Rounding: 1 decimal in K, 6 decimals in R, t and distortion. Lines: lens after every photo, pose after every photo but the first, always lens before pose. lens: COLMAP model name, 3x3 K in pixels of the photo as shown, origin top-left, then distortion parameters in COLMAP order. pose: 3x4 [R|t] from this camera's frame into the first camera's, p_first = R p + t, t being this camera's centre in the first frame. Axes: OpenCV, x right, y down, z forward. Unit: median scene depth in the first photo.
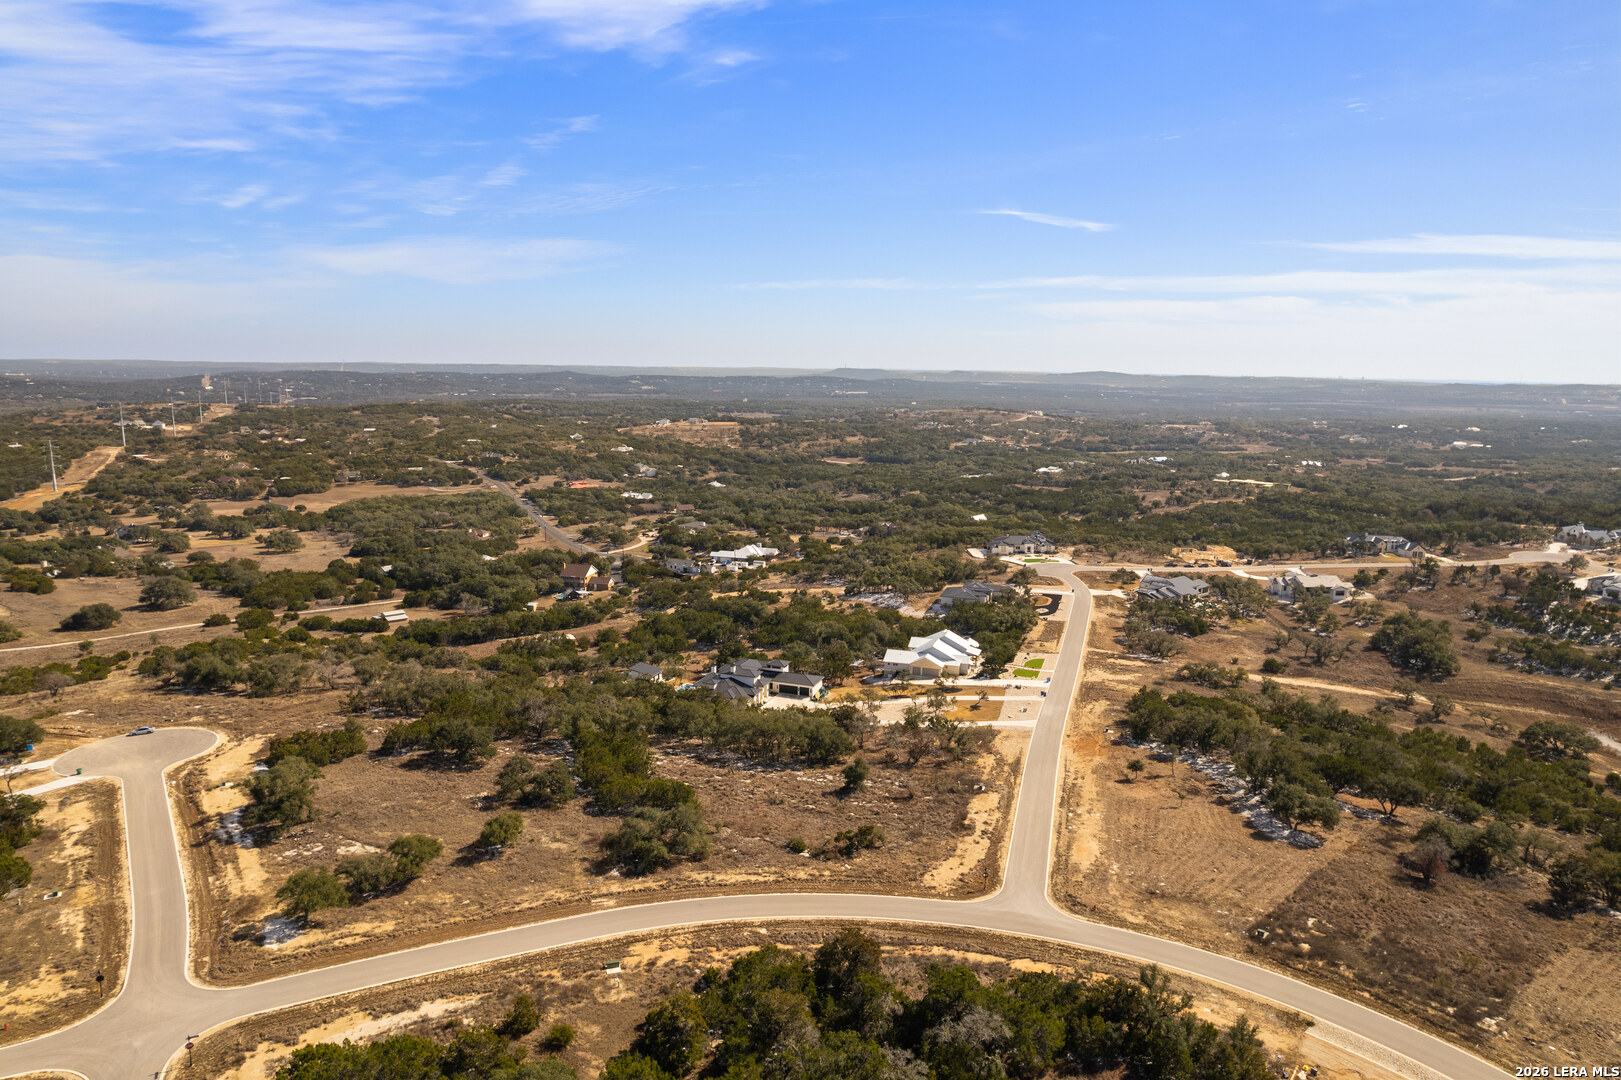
lens RADIAL K [[1039.8, 0, 817.8], [0, 1039.8, 535.3], [0, 0, 1]] dist [-0.078944, 0.065912]
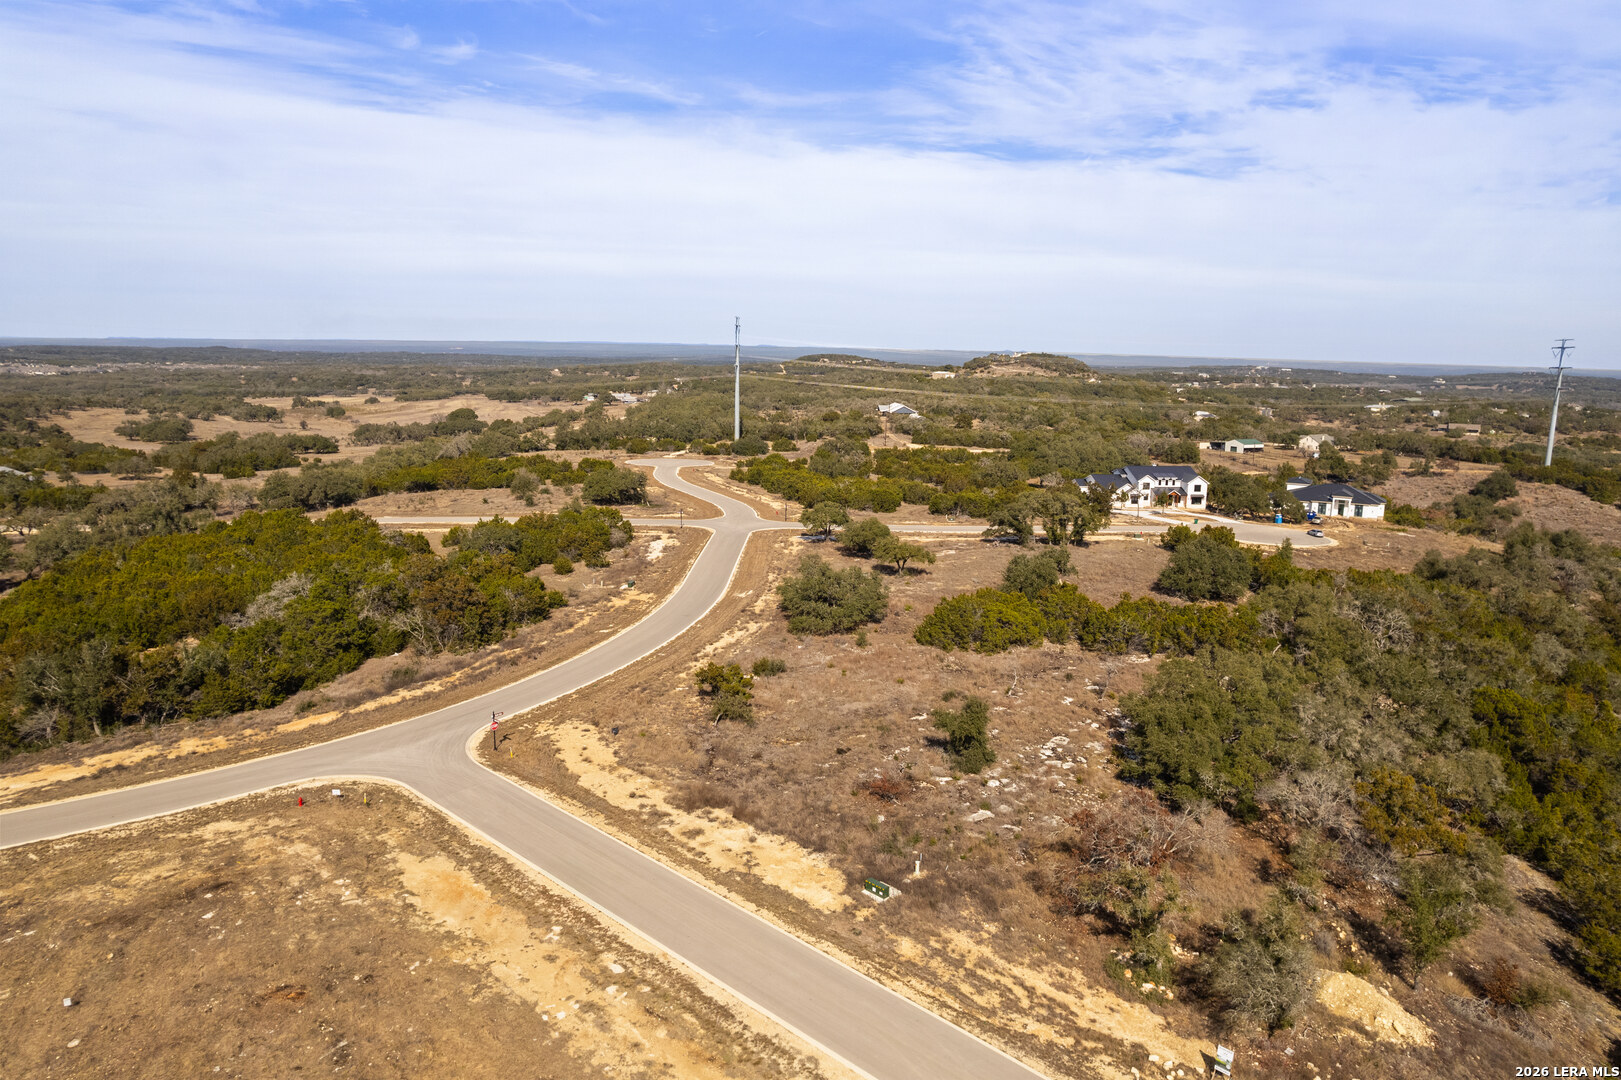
lens RADIAL K [[1032.1, 0, 813.3], [0, 1032.1, 584.1], [0, 0, 1]] dist [-0.070756, 0.051985]
pose [[-0.452660, 0.179960, -0.873335, 0.566137], [-0.173000, 0.943087, 0.284002, 0.063847], [0.874740, 0.279644, -0.395765, 1.361610]]
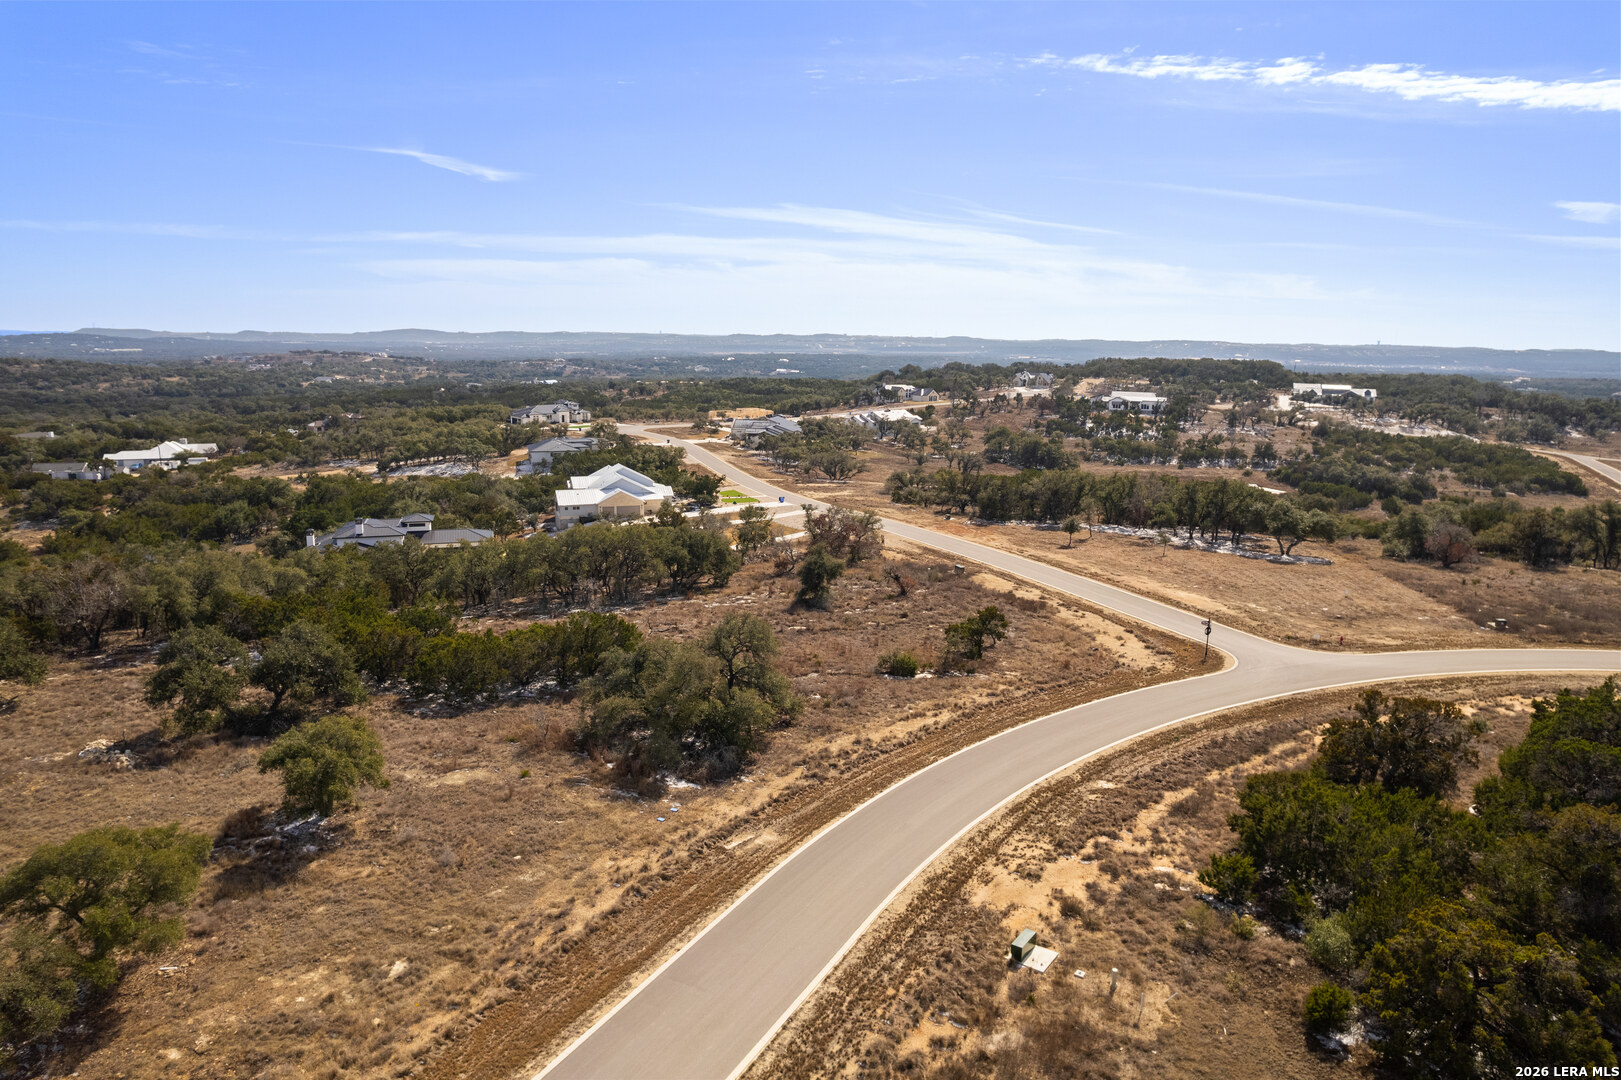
lens RADIAL K [[1039.8, 0, 817.8], [0, 1039.8, 535.3], [0, 0, 1]] dist [-0.078944, 0.065912]
pose [[0.801029, -0.118523, 0.586774, -0.383535], [0.097122, 0.992948, 0.067980, 0.208470], [-0.590694, 0.002535, 0.806892, 0.640387]]
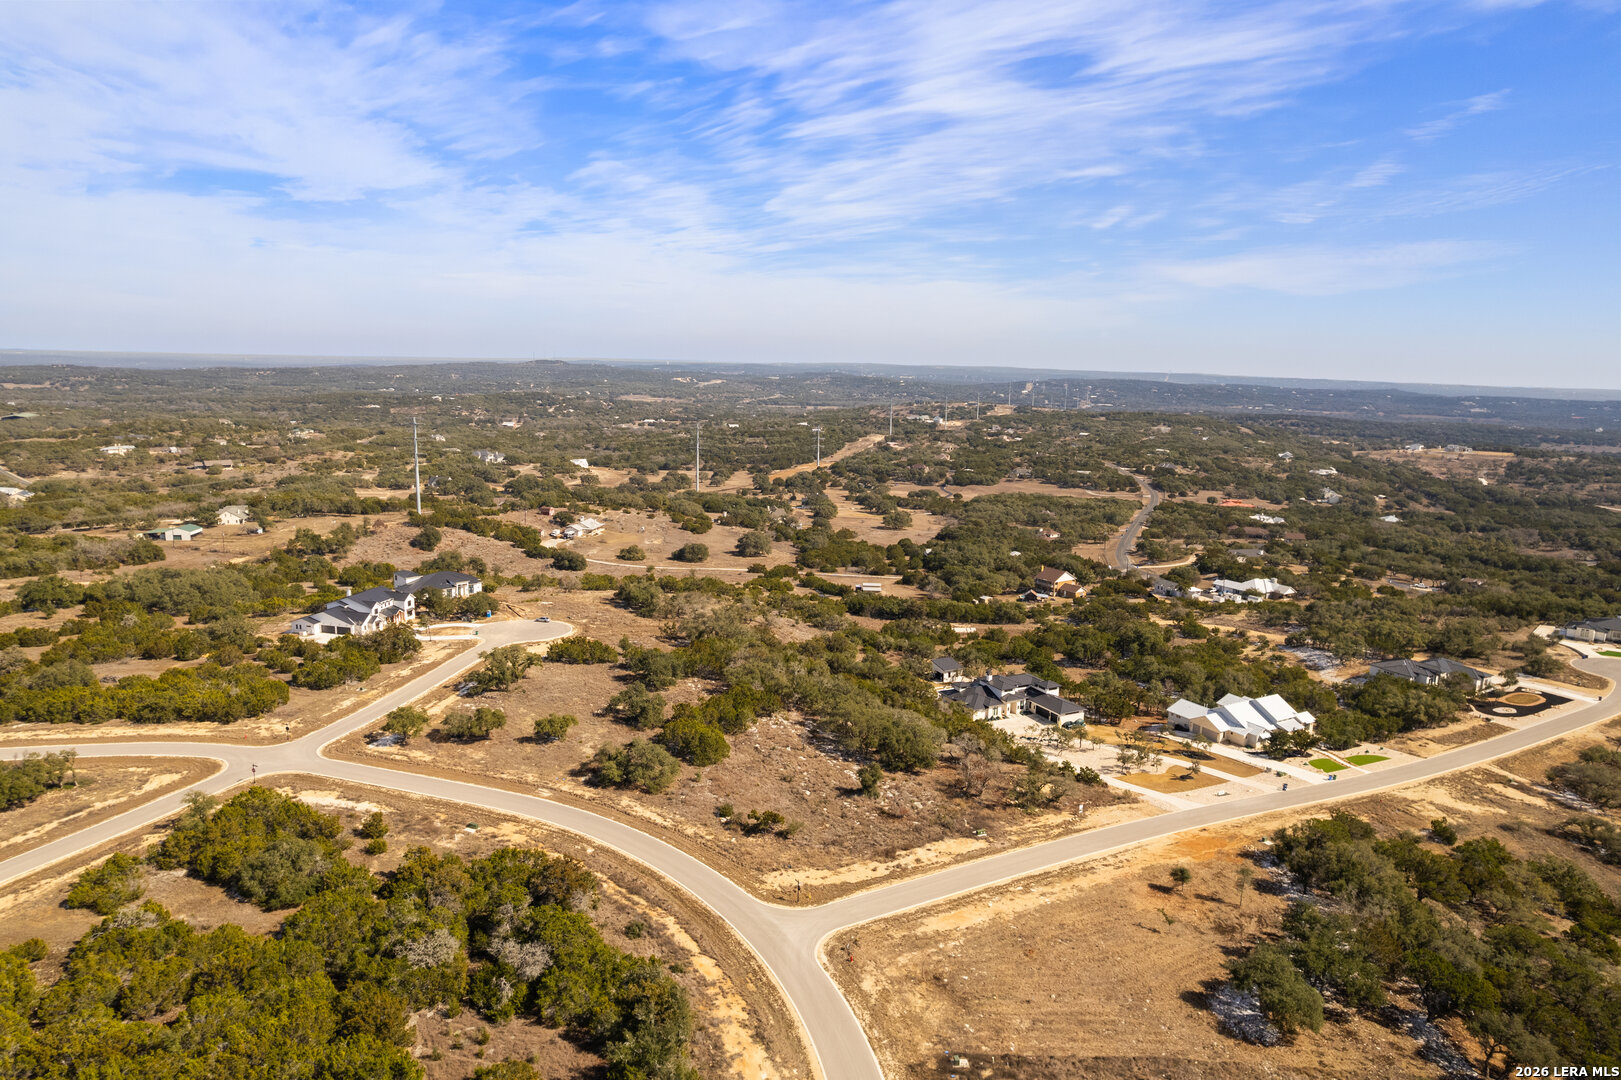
lens RADIAL K [[1039.8, 0, 817.8], [0, 1039.8, 535.3], [0, 0, 1]] dist [-0.078944, 0.065912]
pose [[0.721457, 0.119915, -0.681997, 0.799377], [-0.128265, 0.990990, 0.038559, -0.038290], [0.680476, 0.059657, 0.730337, 0.285678]]
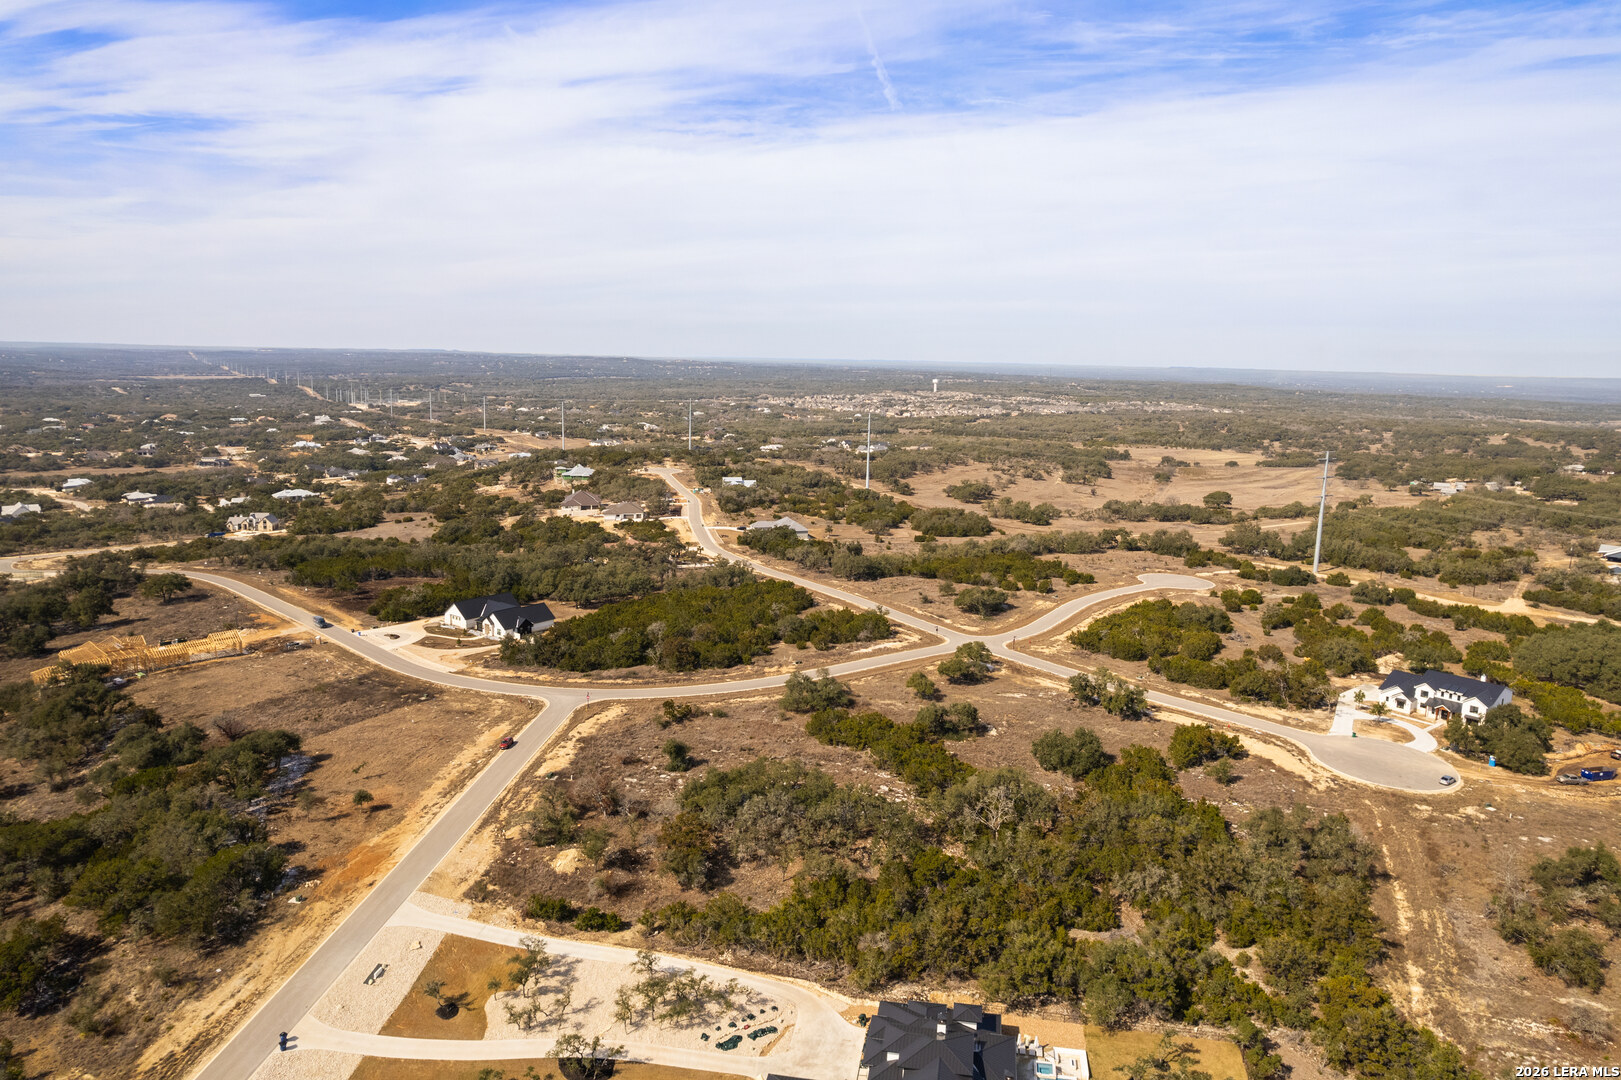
lens RADIAL K [[1013.1, 0, 811.6], [0, 1013.1, 618.8], [0, 0, 1]] dist [-0.069144, 0.053844]
pose [[-0.985278, 0.008859, -0.170728, 0.092552], [-0.062286, 0.911416, 0.406744, -0.385757], [0.159208, 0.411390, -0.897447, 2.318268]]
